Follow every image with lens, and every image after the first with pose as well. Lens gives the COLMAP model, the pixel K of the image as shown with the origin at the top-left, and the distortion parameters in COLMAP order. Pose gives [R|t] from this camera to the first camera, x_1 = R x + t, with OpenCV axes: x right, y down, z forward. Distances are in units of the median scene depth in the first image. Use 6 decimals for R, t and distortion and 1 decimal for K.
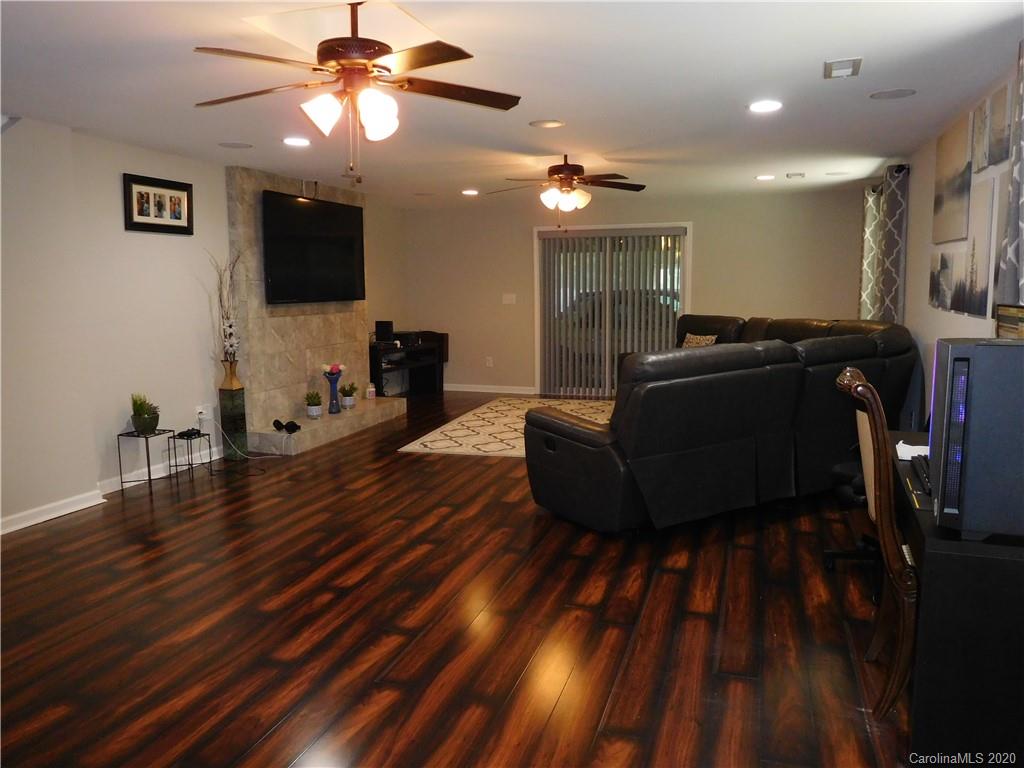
lens RADIAL K [[781.7, 0, 517.4], [0, 781.7, 383.9], [0, 0, 1]] dist [0.005891, -0.009874]
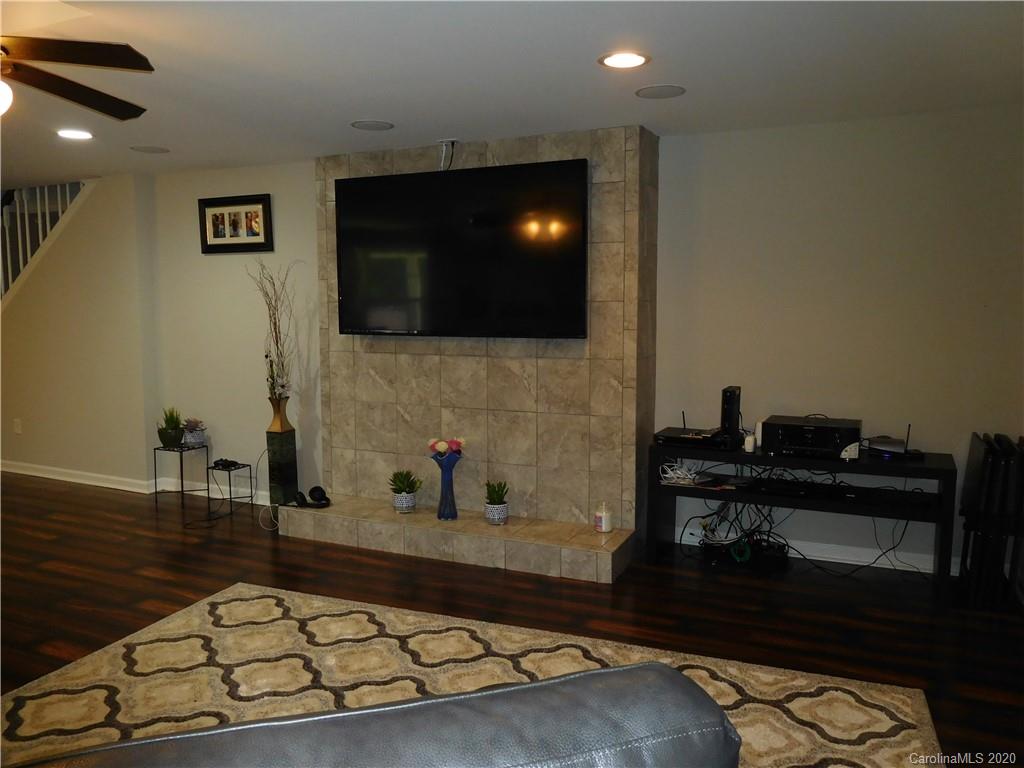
lens RADIAL K [[781.7, 0, 517.4], [0, 781.7, 383.9], [0, 0, 1]] dist [0.005891, -0.009874]
pose [[-0.134512, 0.104484, -0.985388, 0.445998], [-0.129727, 0.984010, 0.122047, -0.189227], [0.982384, 0.144248, -0.118806, 1.423911]]
